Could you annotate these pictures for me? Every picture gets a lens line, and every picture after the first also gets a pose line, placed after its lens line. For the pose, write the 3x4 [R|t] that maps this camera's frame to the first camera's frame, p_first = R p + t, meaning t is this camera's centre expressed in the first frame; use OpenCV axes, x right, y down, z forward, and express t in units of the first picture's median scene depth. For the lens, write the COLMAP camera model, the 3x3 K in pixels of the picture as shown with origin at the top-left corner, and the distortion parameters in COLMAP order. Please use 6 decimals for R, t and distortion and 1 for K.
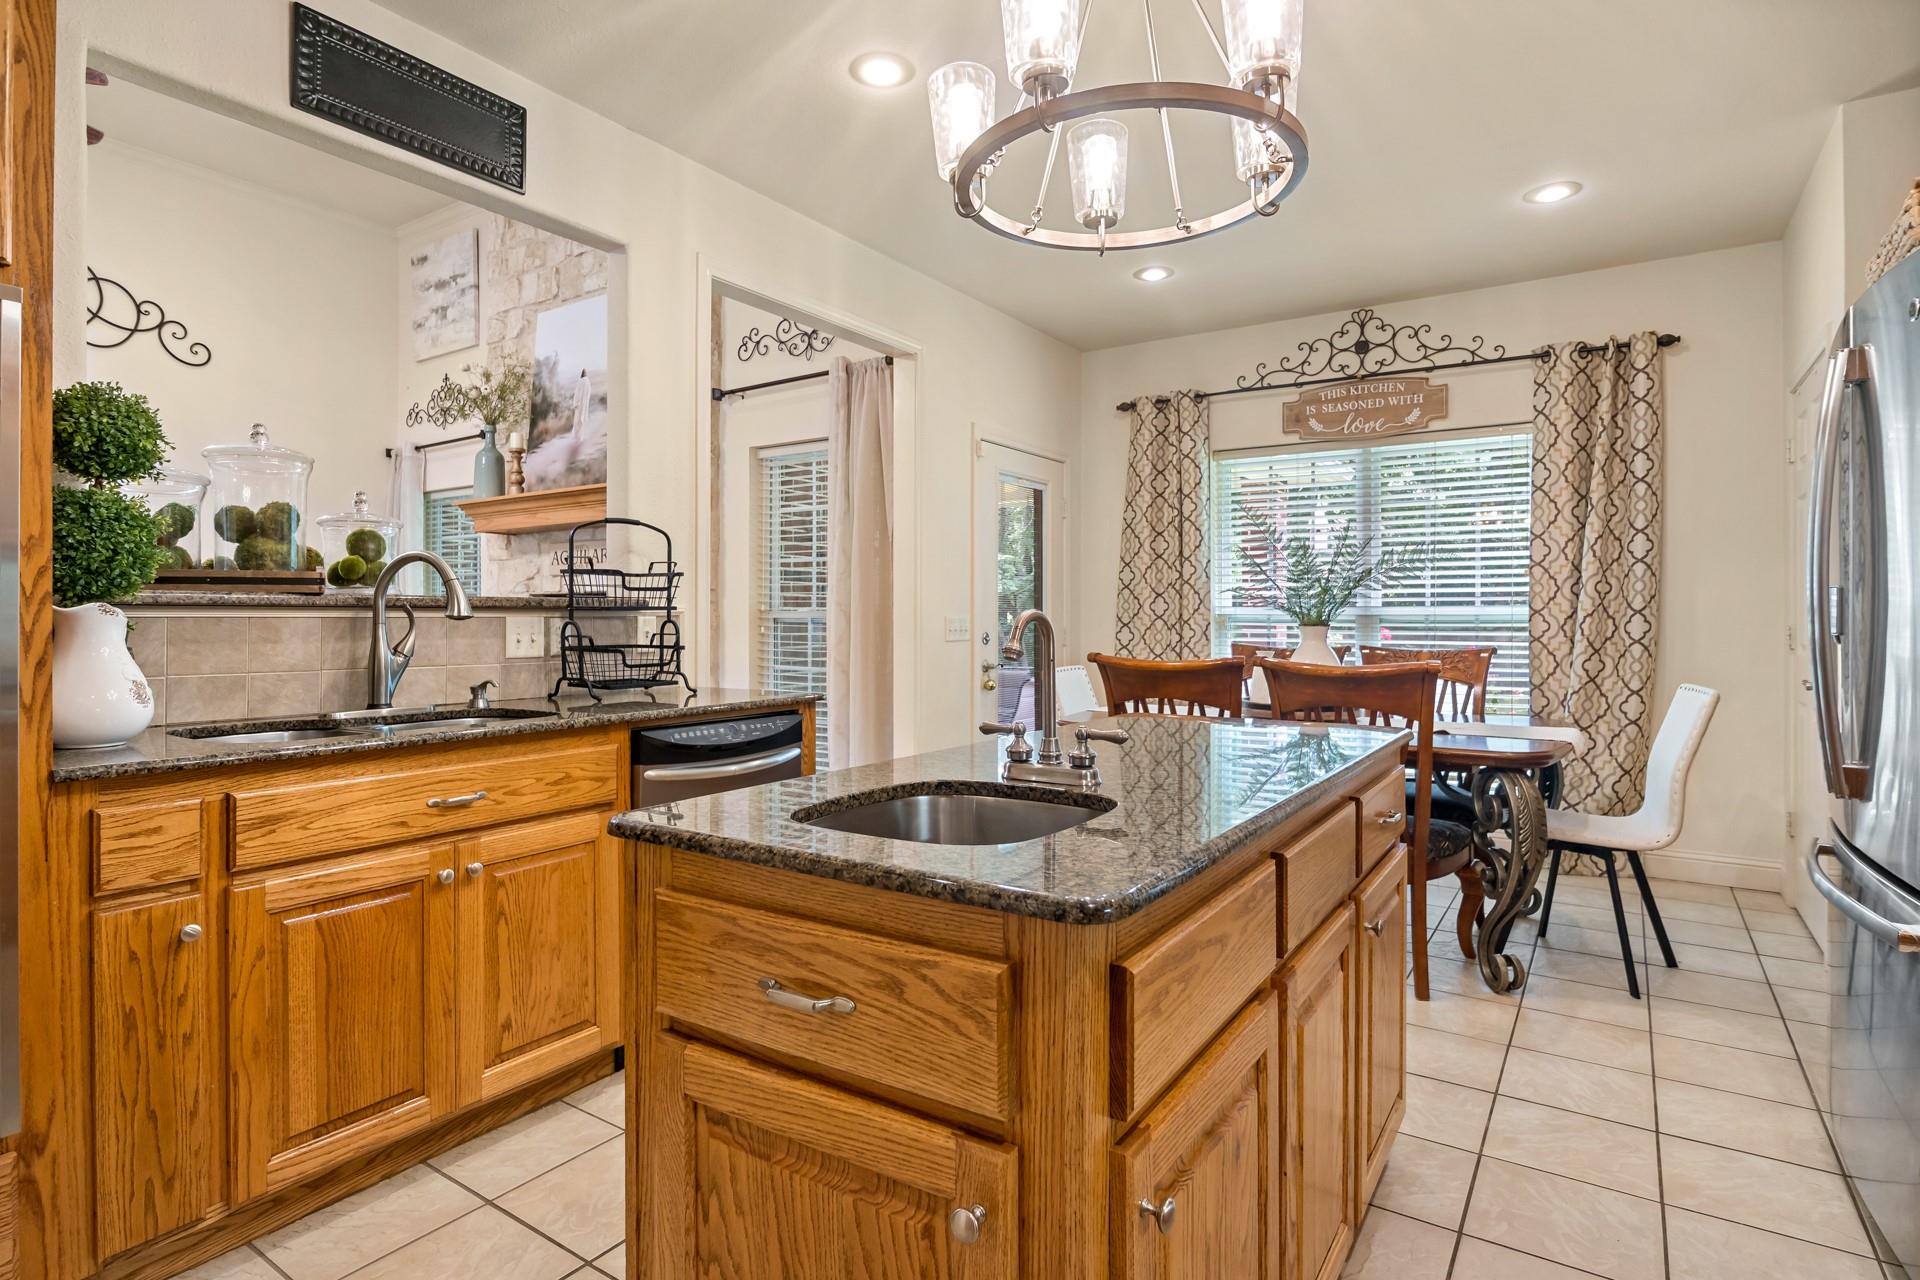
lens RADIAL K [[977.4, 0, 963.2], [0, 977.4, 624.2], [0, 0, 1]] dist [-0.004181, -0.001307]
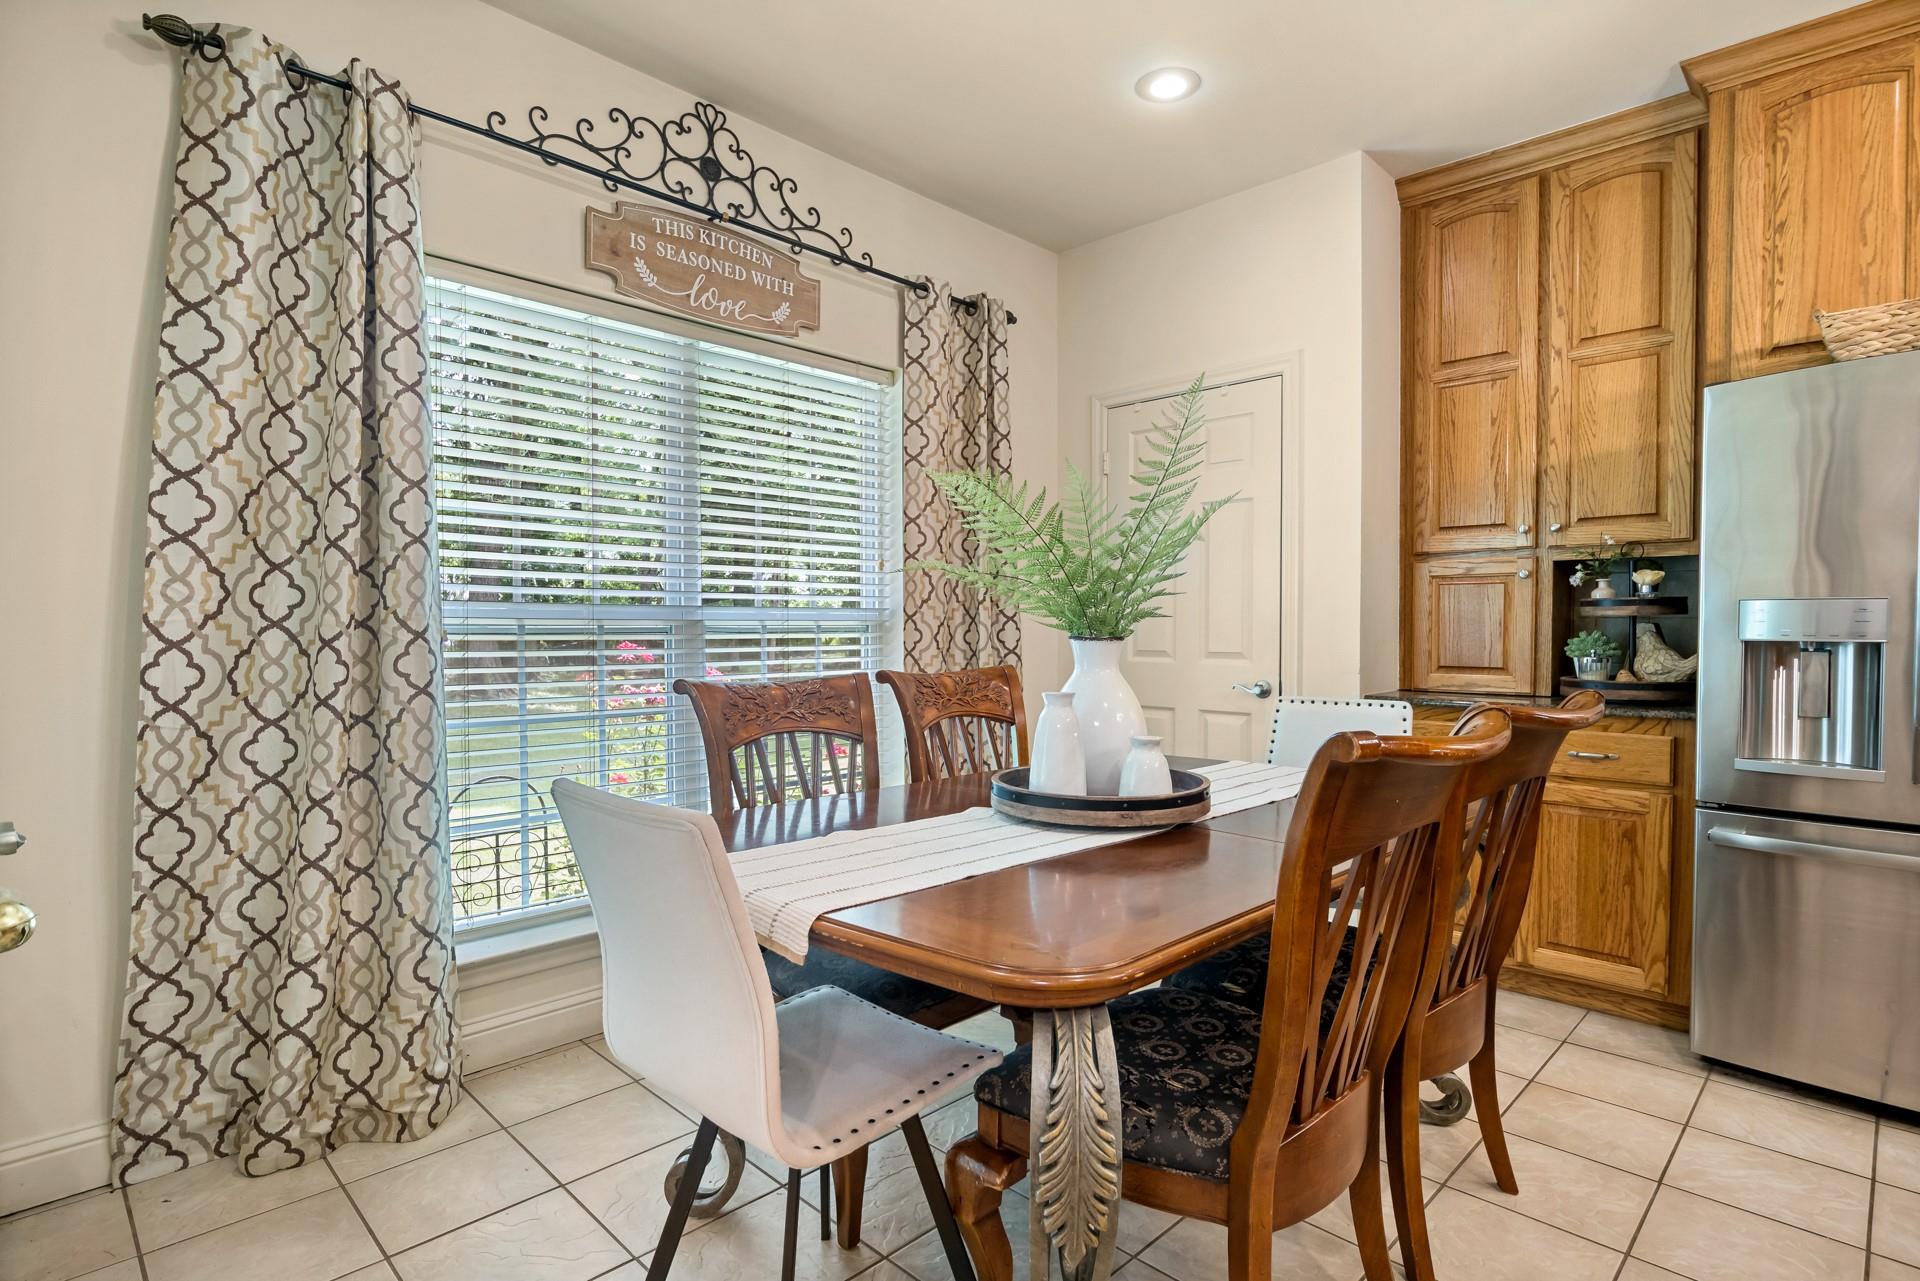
lens RADIAL K [[977.4, 0, 960.7], [0, 977.4, 646.2], [0, 0, 1]] dist [-0.004181, -0.001307]
pose [[0.182973, -0.021213, 0.982889, -0.149544], [0.006098, 0.999772, 0.020442, -0.004811], [-0.983099, 0.002253, 0.183061, 0.728005]]
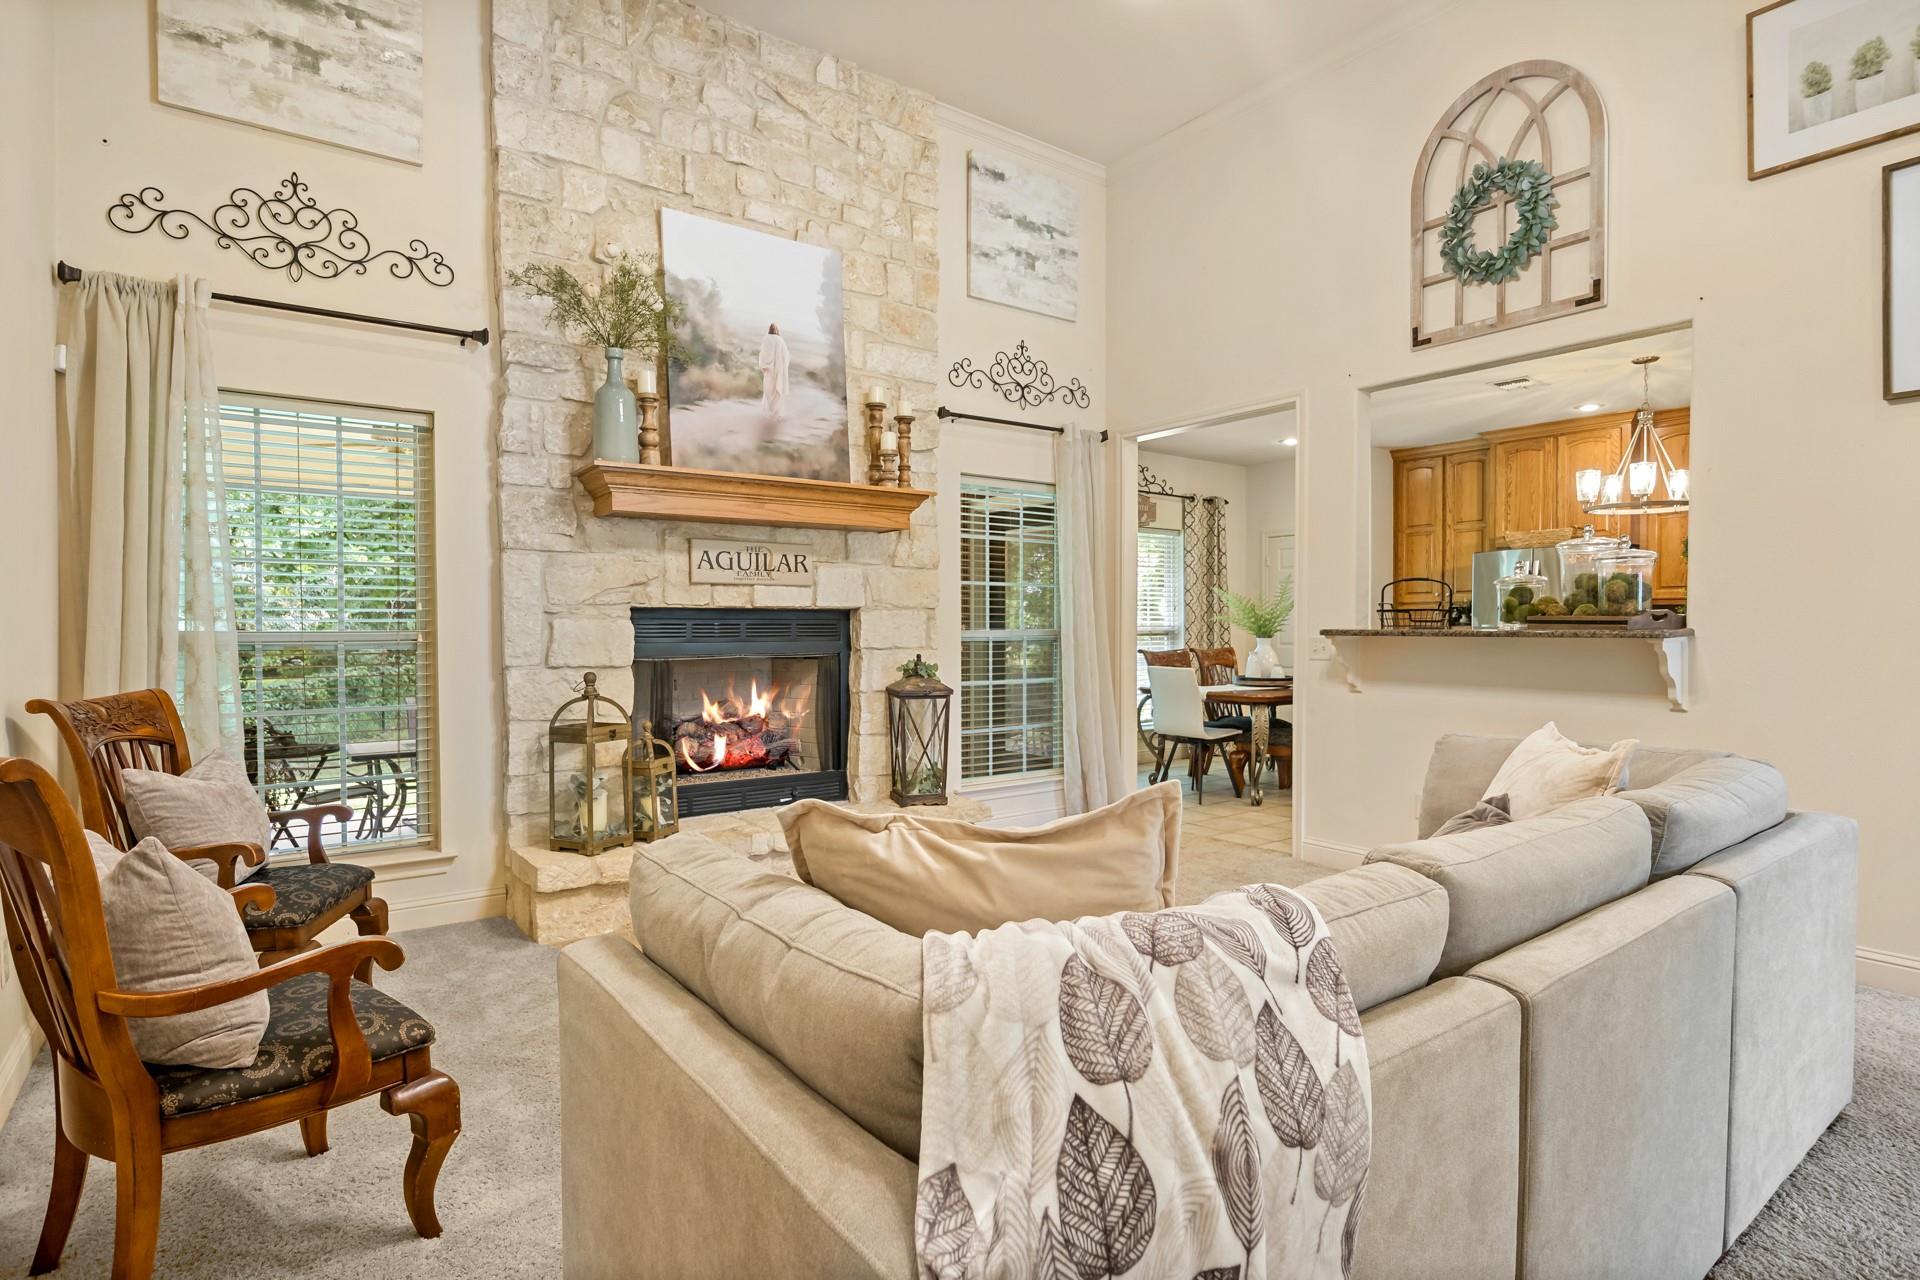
lens RADIAL K [[977.4, 0, 963.3], [0, 977.4, 647.4], [0, 0, 1]] dist [-0.004181, -0.001307]
pose [[0.335149, -0.022638, 0.941893, -1.248604], [0.008438, 0.999743, 0.021025, -0.018536], [-0.942127, 0.000901, 0.335254, 0.681738]]
